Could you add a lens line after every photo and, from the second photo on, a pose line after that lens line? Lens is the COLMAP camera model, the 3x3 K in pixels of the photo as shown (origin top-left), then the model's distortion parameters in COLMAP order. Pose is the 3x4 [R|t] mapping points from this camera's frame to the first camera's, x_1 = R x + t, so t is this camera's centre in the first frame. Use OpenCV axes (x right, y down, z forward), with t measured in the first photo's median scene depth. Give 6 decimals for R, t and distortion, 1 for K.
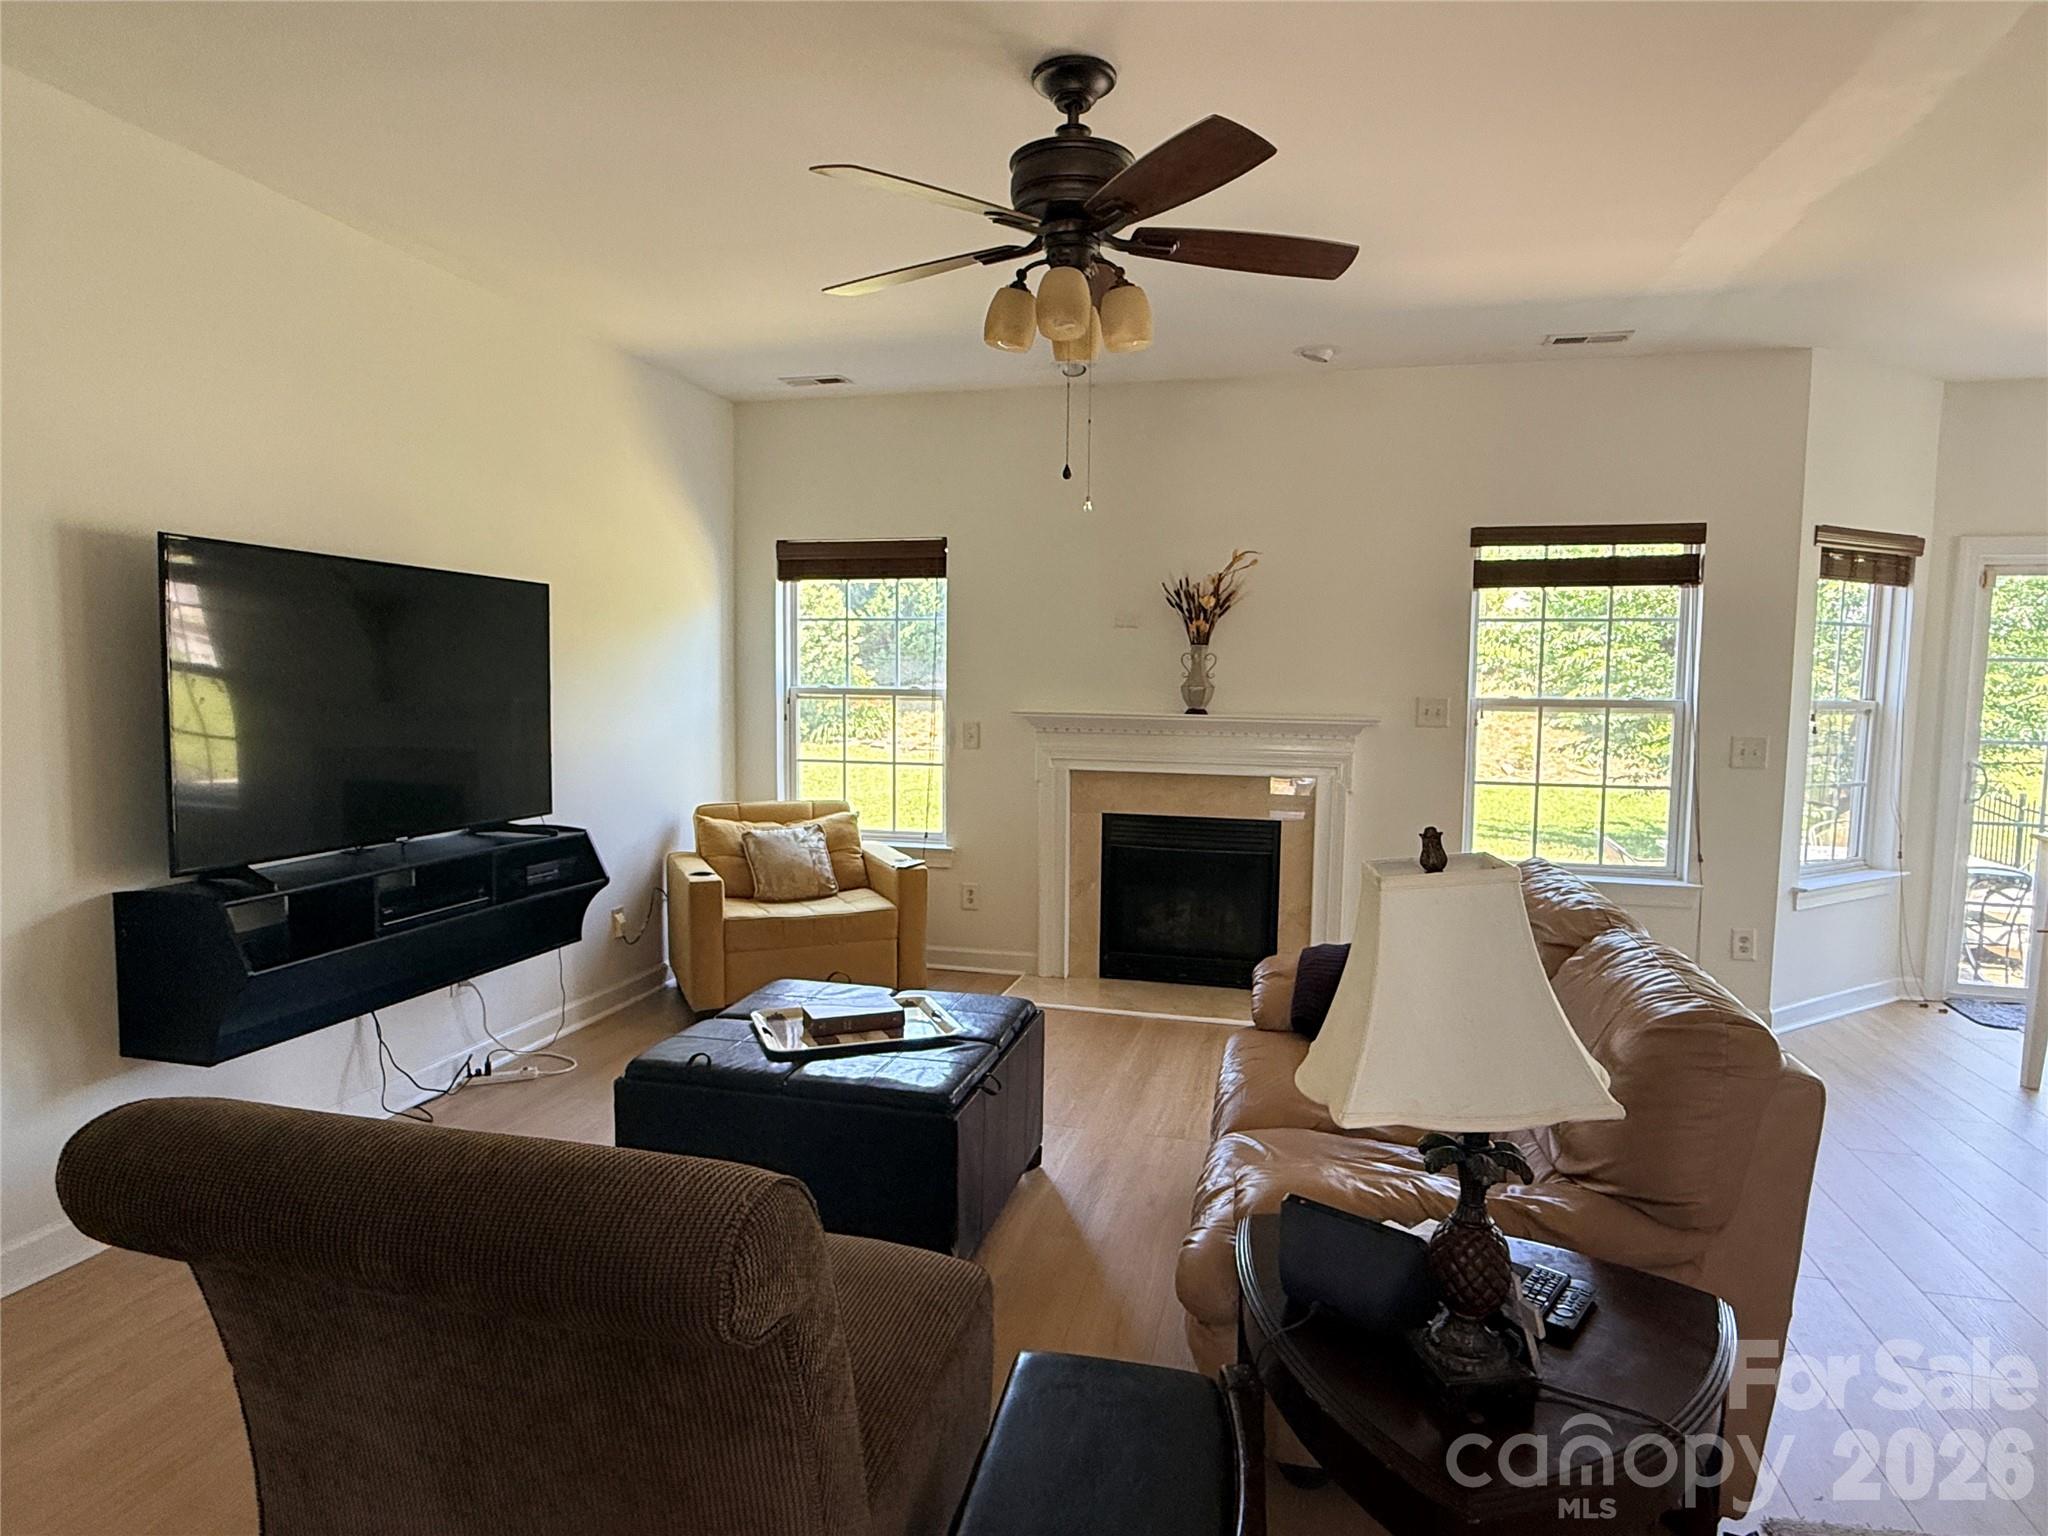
lens RADIAL K [[1166.0, 0, 1021.8], [0, 1166.0, 774.0], [0, 0, 1]] dist [-0.001120, 0.000234]
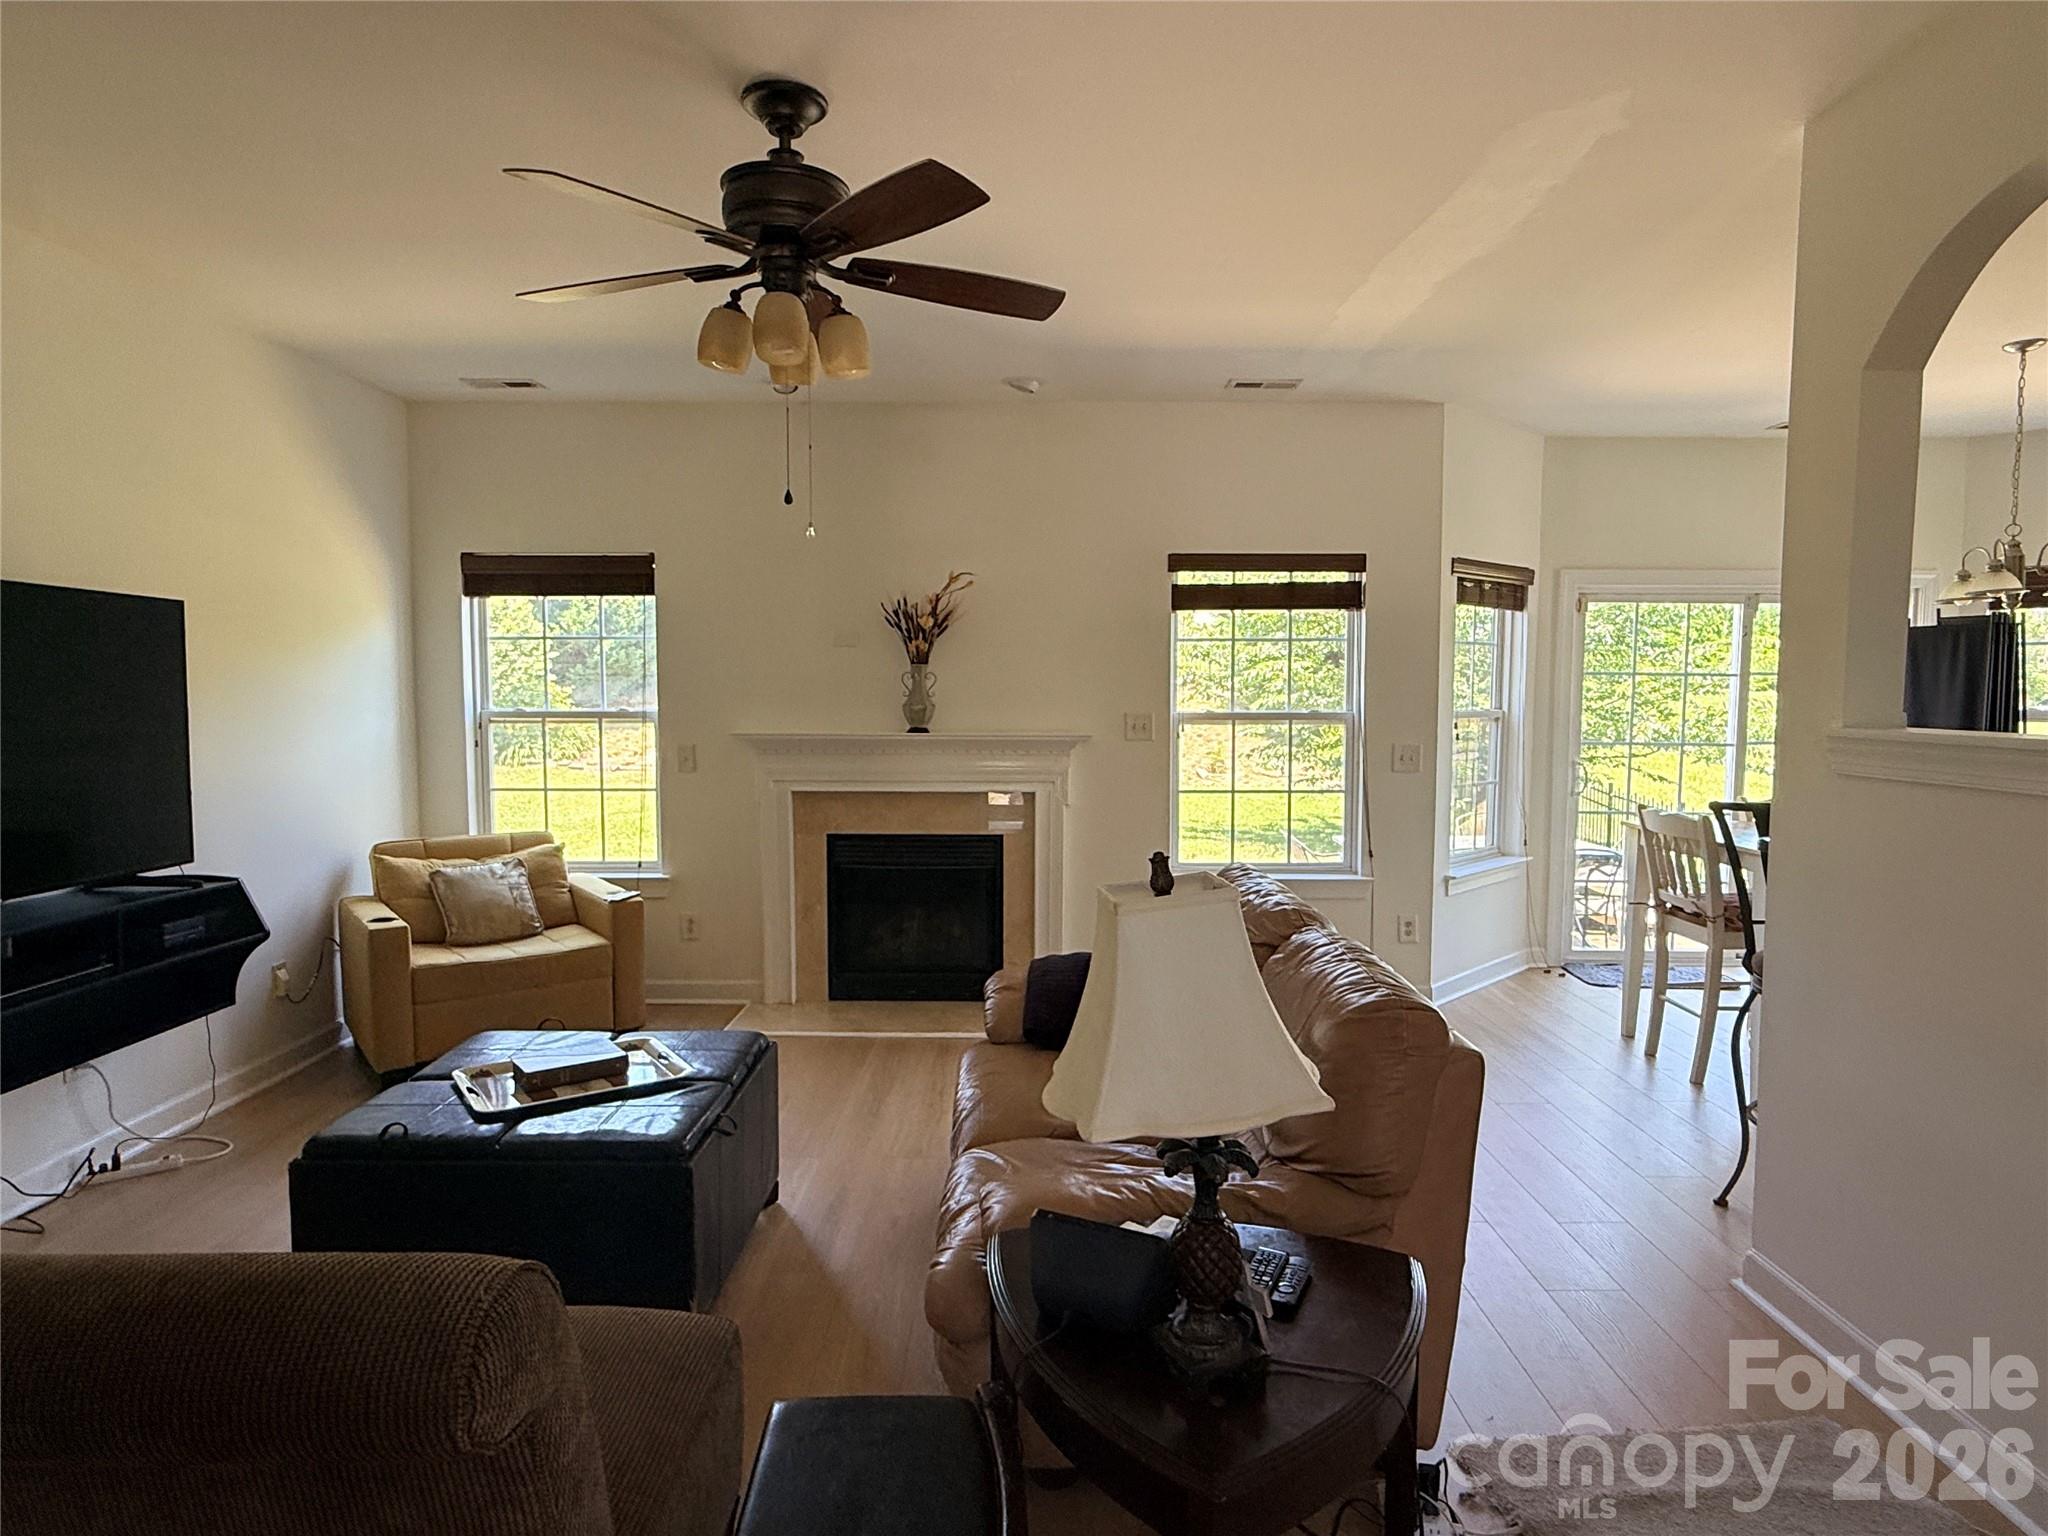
lens RADIAL K [[1166.0, 0, 1026.7], [0, 1166.0, 770.2], [0, 0, 1]] dist [-0.001120, 0.000234]
pose [[0.969374, -0.027070, 0.244091, -0.006880], [0.030447, 0.999486, -0.010074, -0.005999], [-0.243693, 0.017197, 0.969700, -0.002513]]
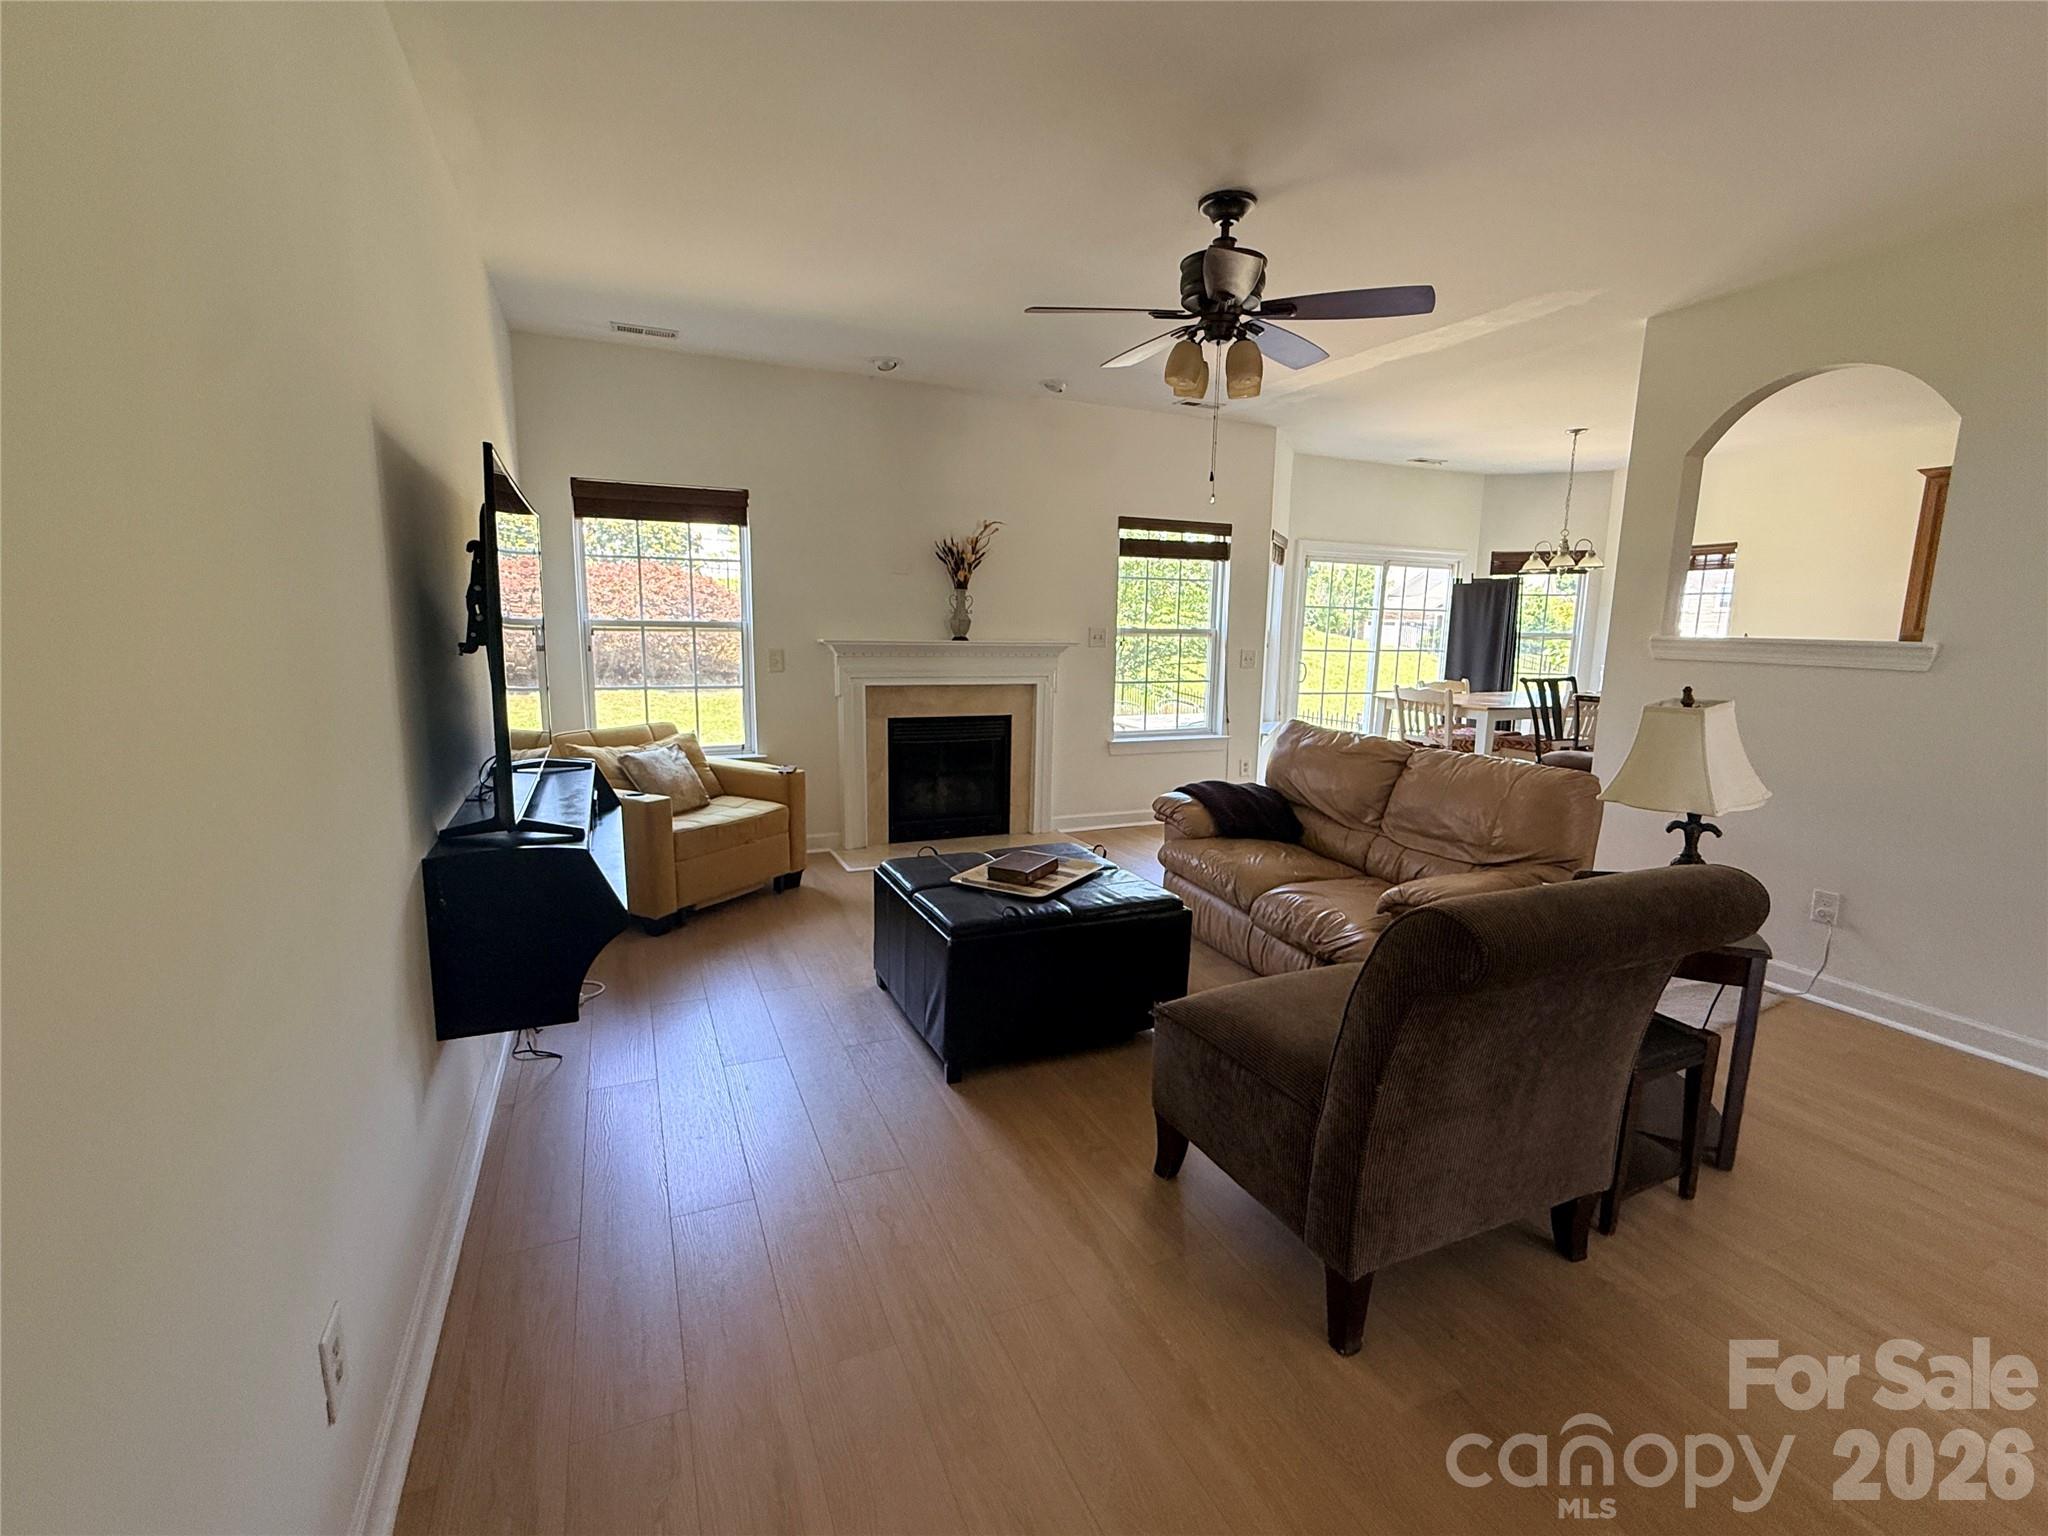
lens RADIAL K [[915.0, 0, 1027.2], [0, 915.0, 768.0], [0, 0, 1]] dist [-0.001219, -0.000427]
pose [[0.784663, -0.097131, 0.612266, -0.475185], [0.043511, 0.993842, 0.101903, -0.009314], [-0.618394, -0.053320, 0.784057, 0.109161]]
